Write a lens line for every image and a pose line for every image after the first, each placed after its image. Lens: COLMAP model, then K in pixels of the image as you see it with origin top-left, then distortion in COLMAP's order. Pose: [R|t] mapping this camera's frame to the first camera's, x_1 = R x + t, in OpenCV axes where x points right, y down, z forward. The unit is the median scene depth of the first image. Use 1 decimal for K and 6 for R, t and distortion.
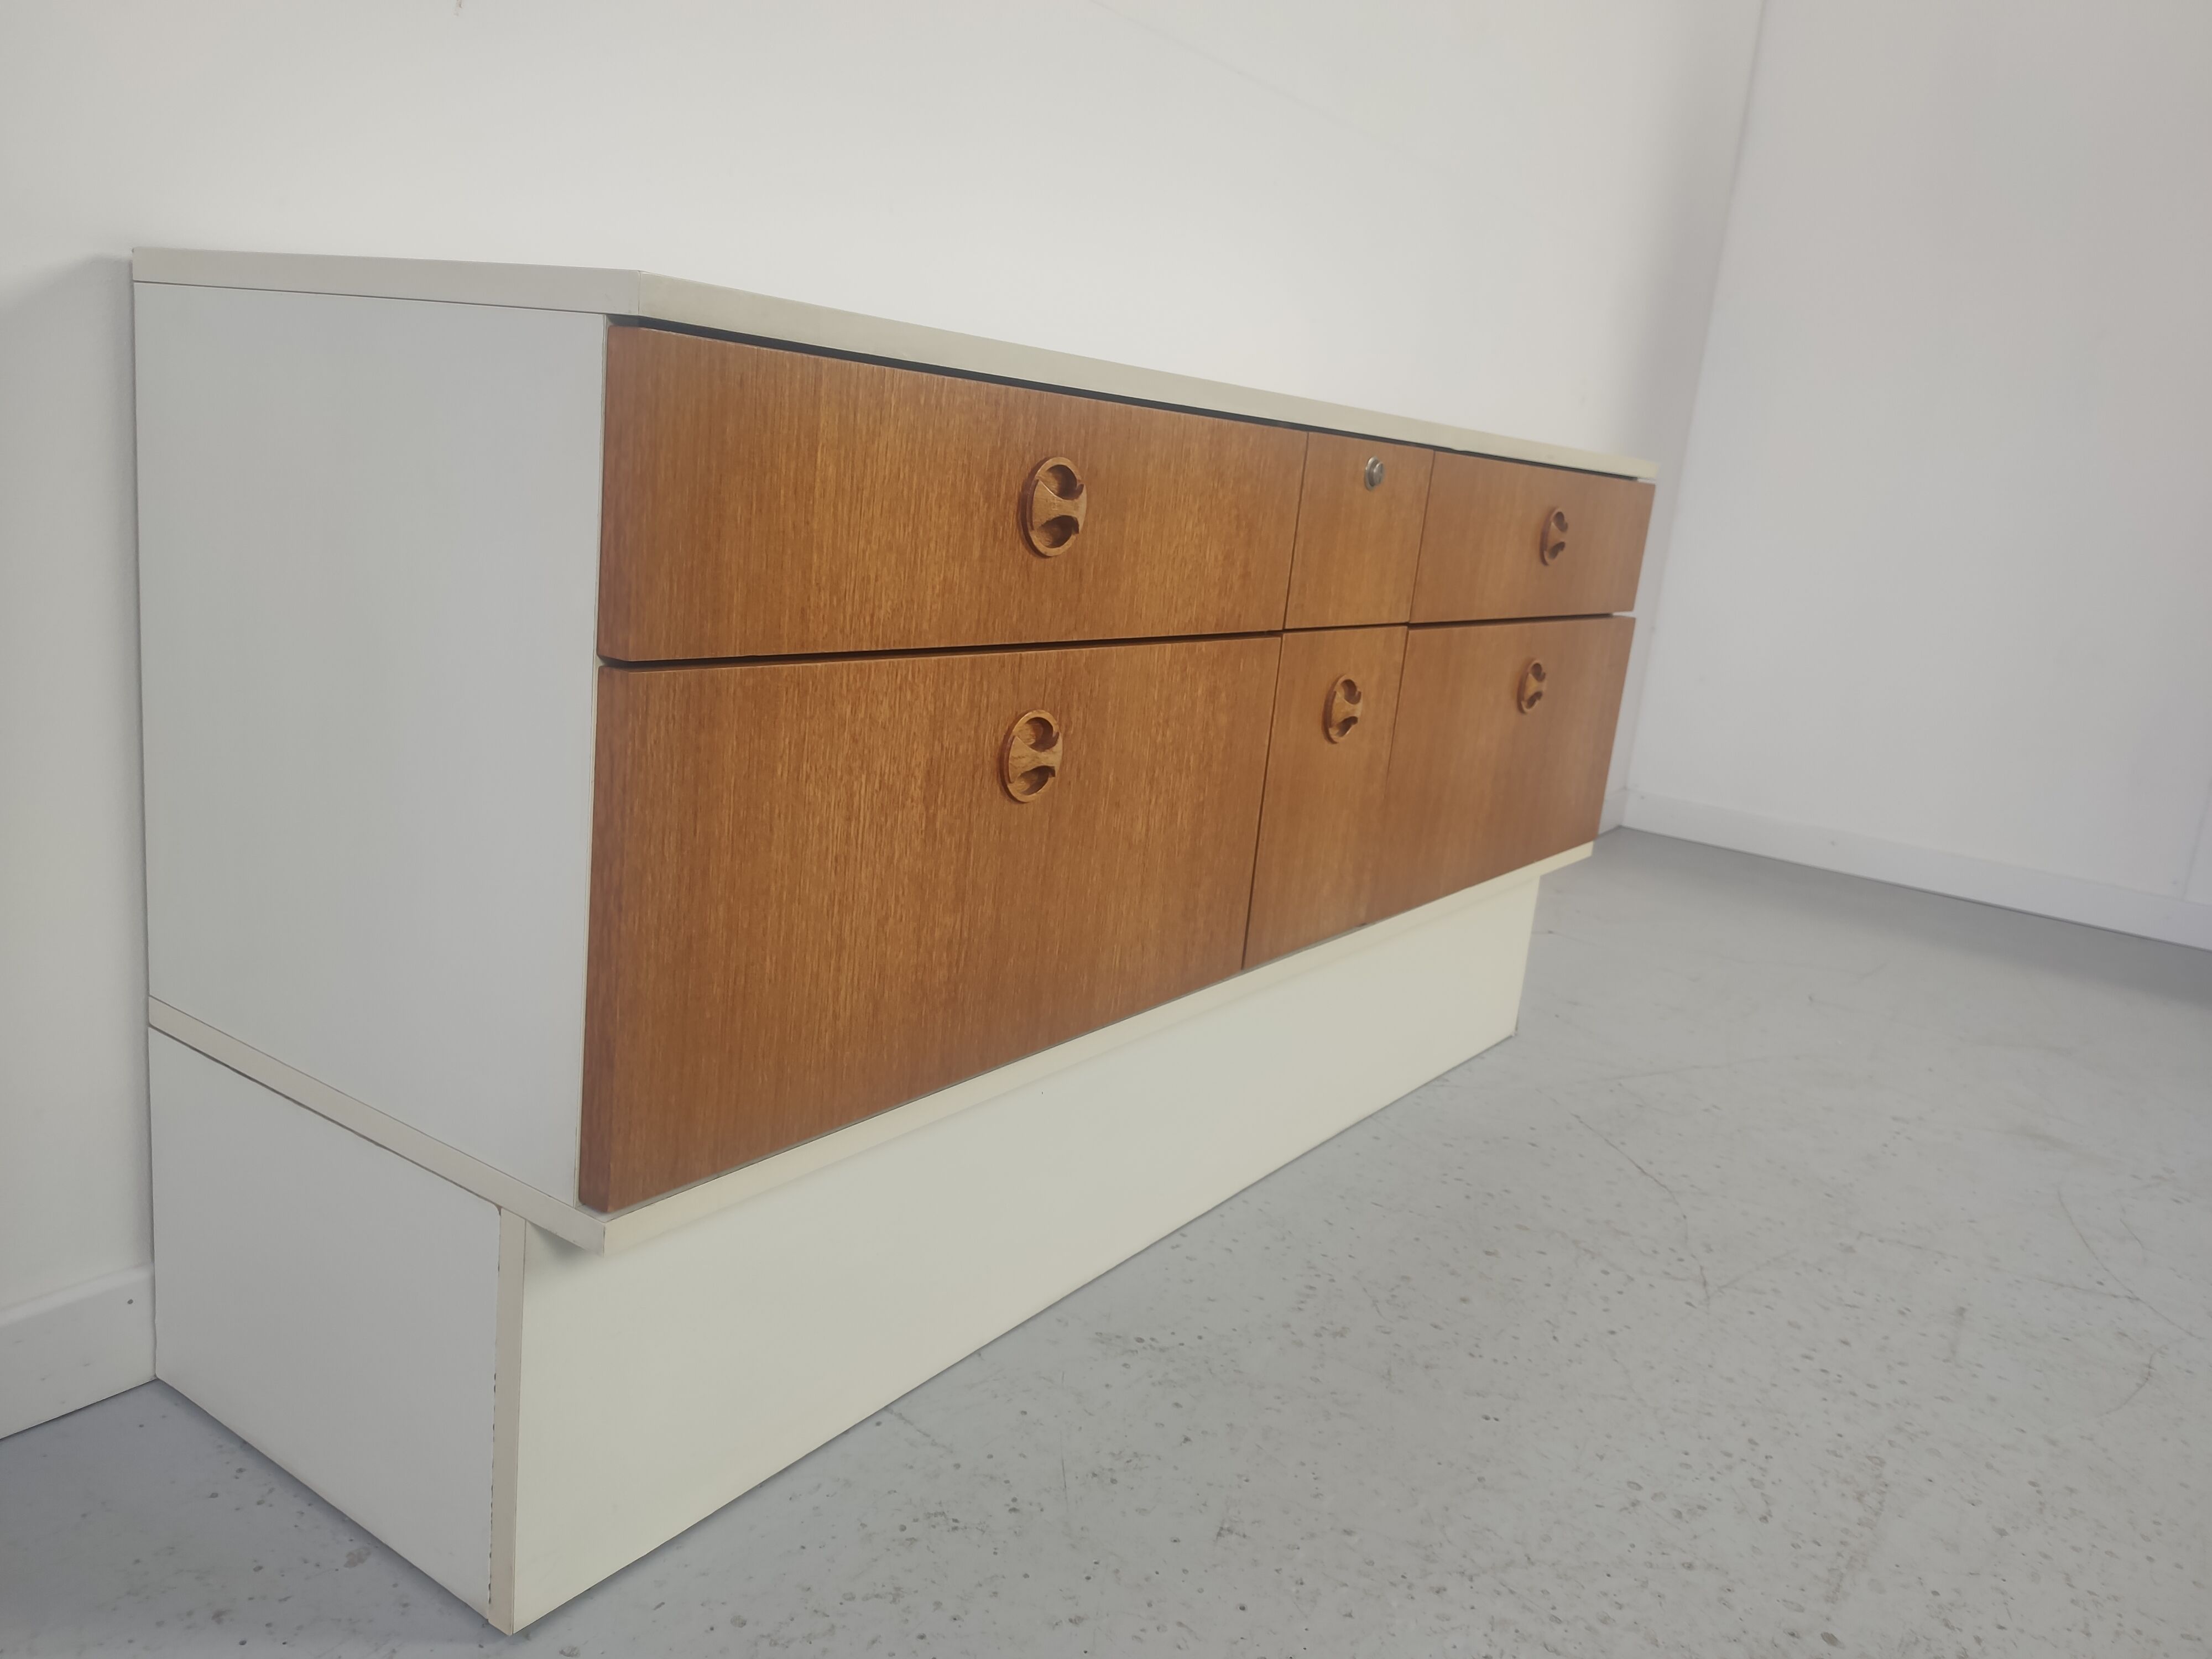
lens RADIAL K [[1694.2, 0, 1082.3], [0, 1694.2, 863.0], [0, 0, 1]] dist [0.046042, -0.059684]
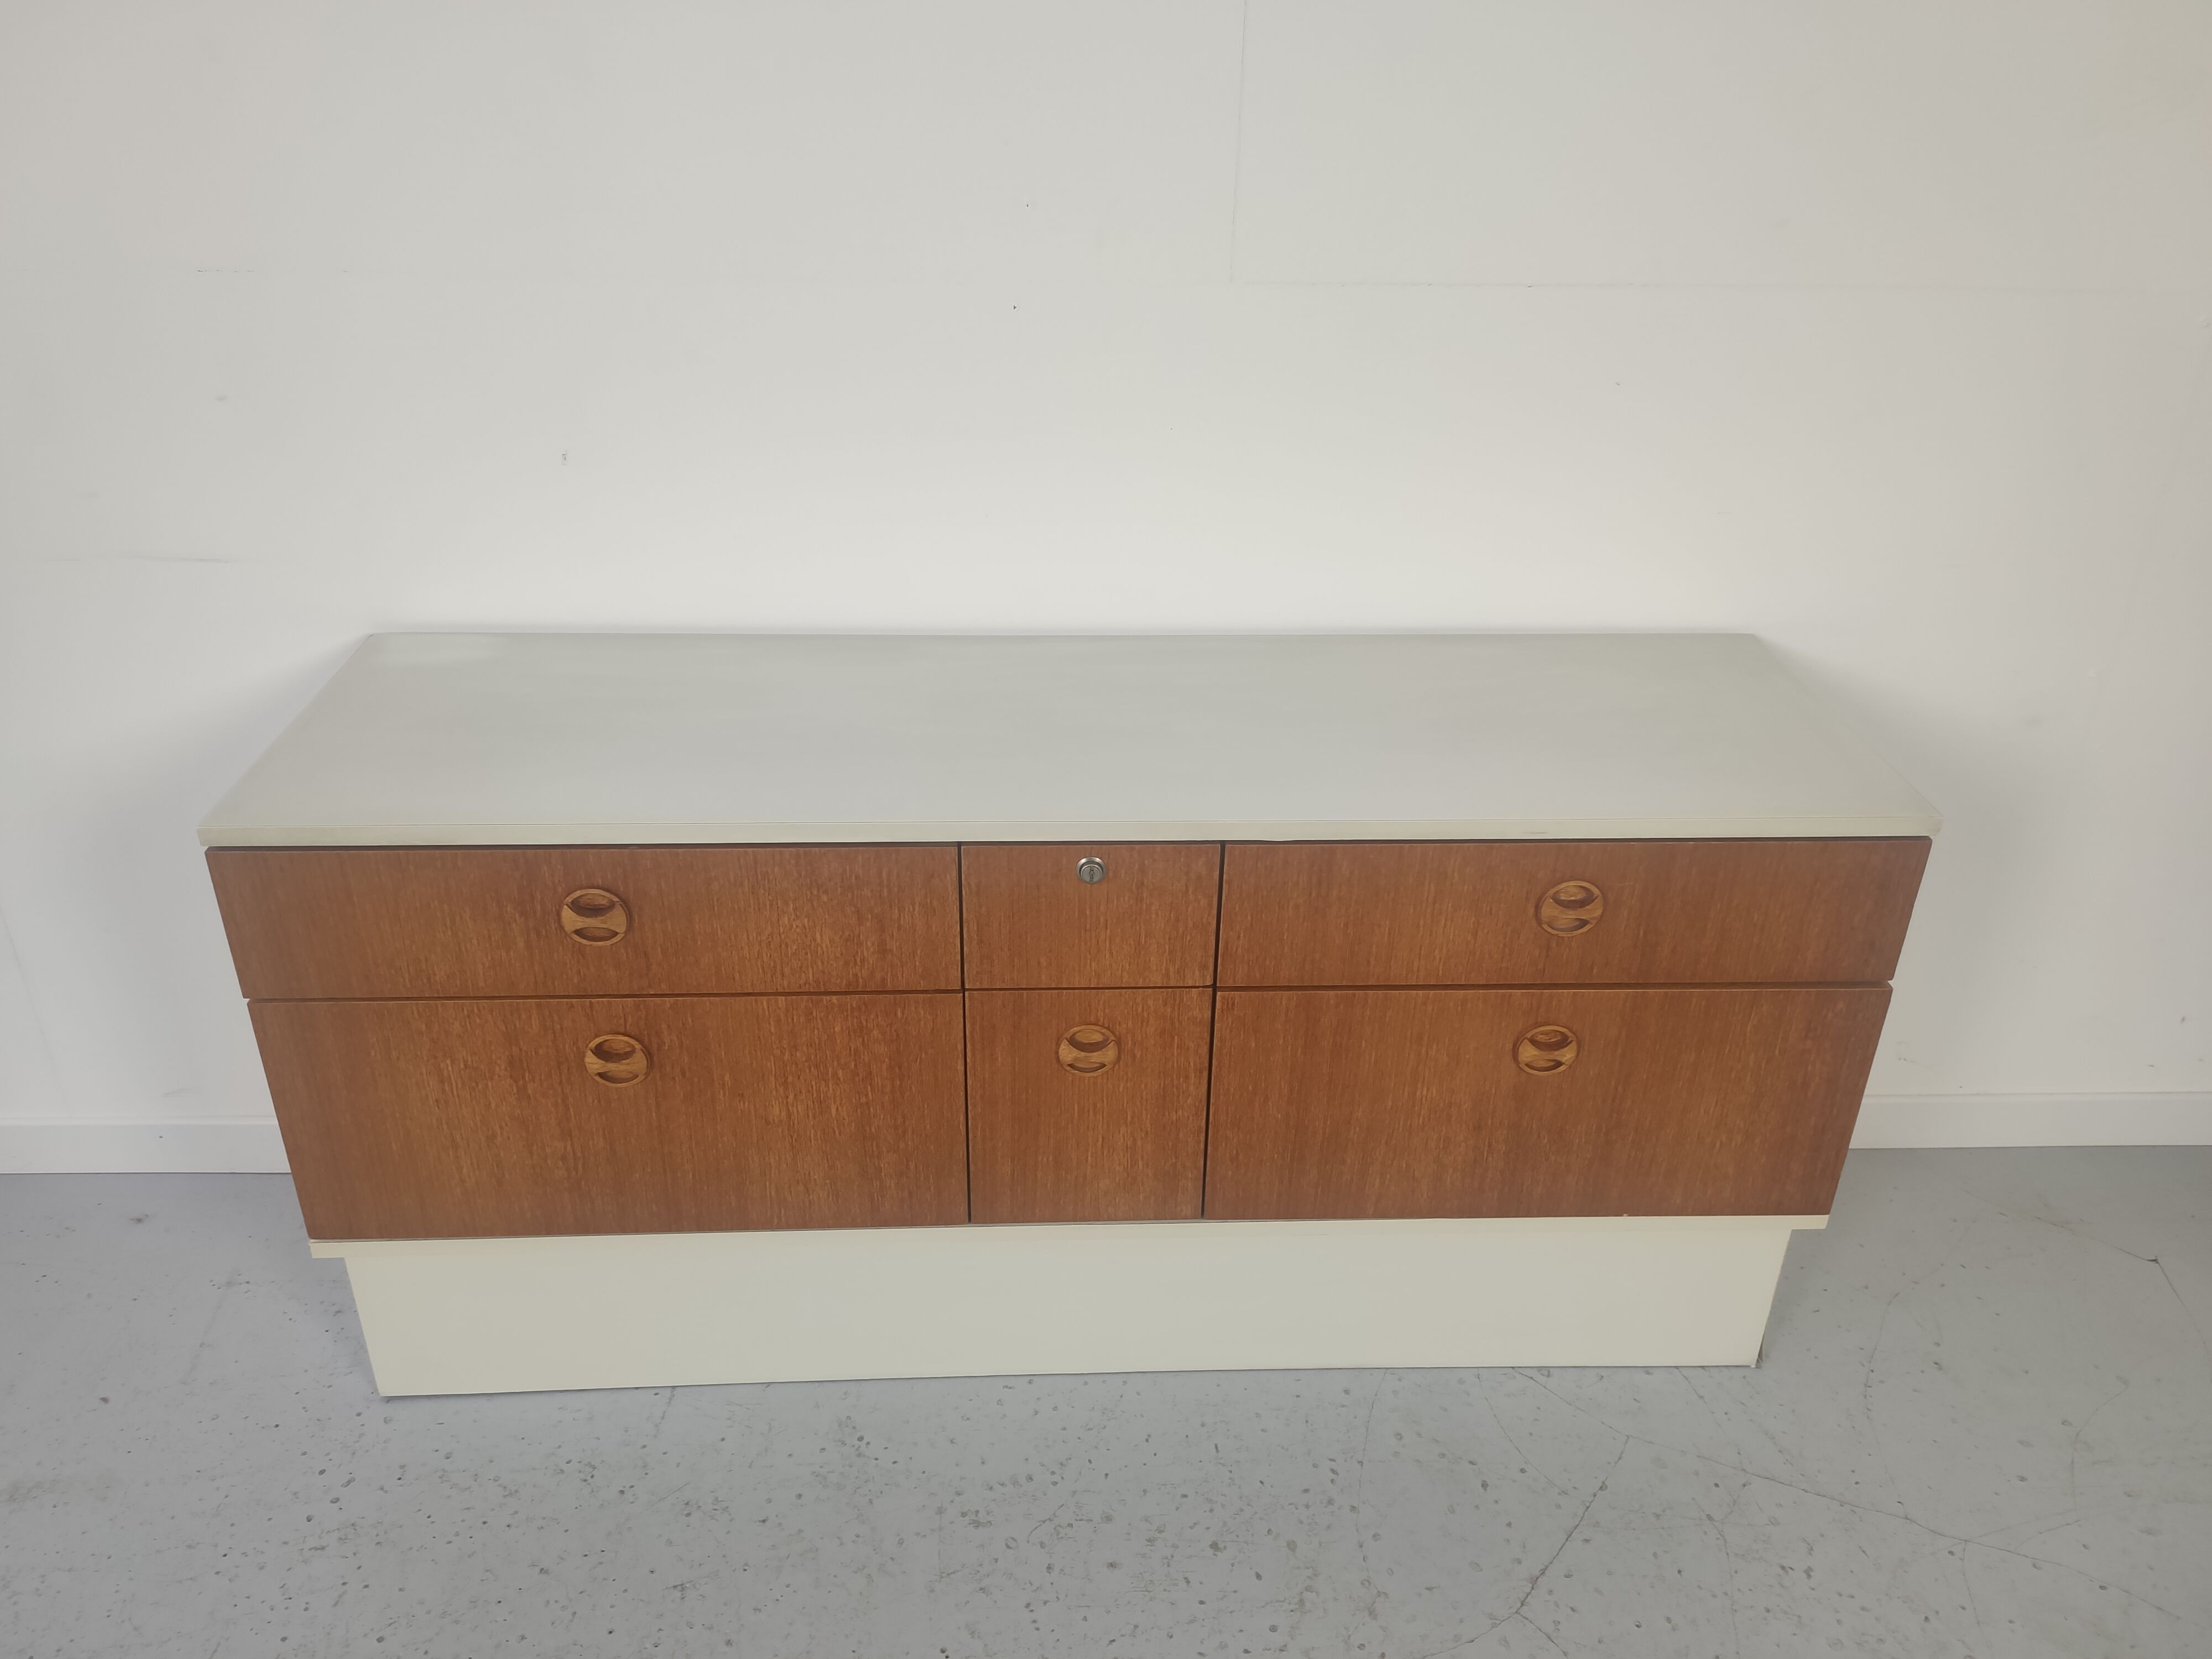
lens RADIAL K [[1694.2, 0, 1068.5], [0, 1694.2, 856.4], [0, 0, 1]] dist [0.046042, -0.059684]
pose [[0.600186, 0.300034, -0.741456, 1.120069], [-0.134086, 0.951604, 0.276534, -0.622900], [0.788542, -0.066553, 0.611369, 0.382551]]
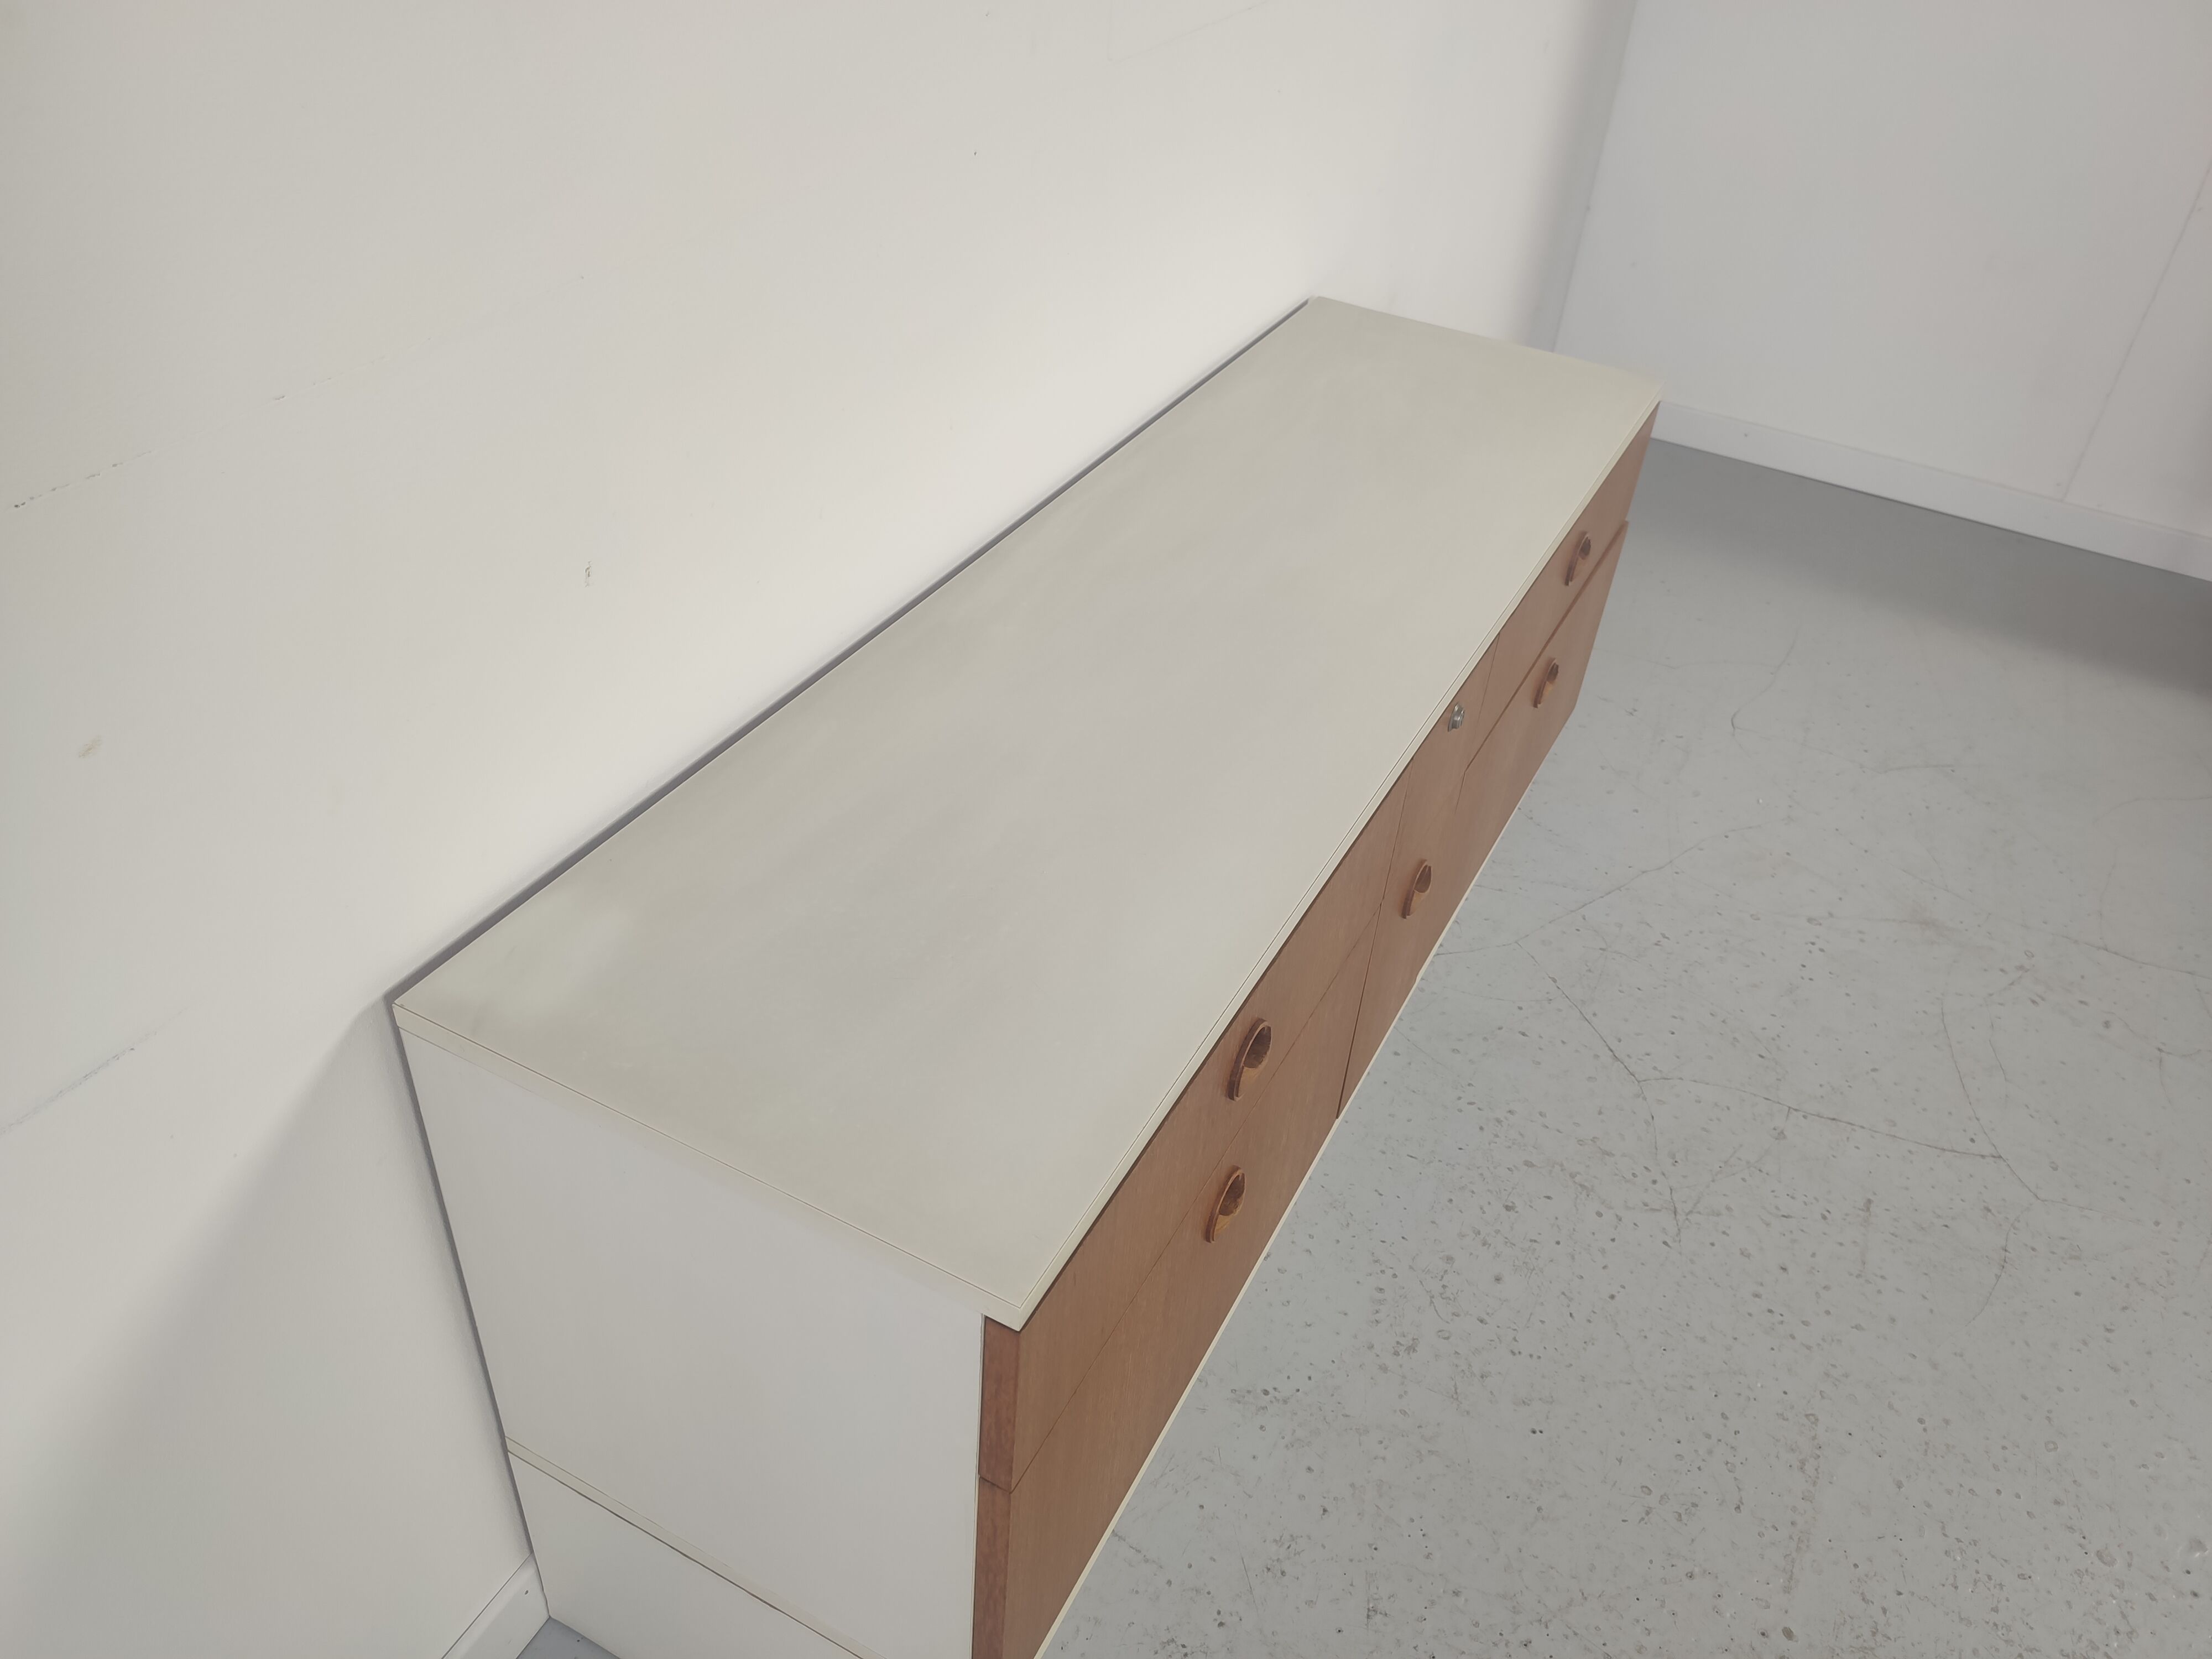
lens RADIAL K [[1694.2, 0, 1076.8], [0, 1694.2, 861.1], [0, 0, 1]] dist [0.046042, -0.059684]
pose [[0.991092, -0.112343, 0.071522, -0.174129], [0.070142, 0.896847, 0.436744, -0.734574], [-0.113210, -0.427837, 0.896738, 0.041198]]
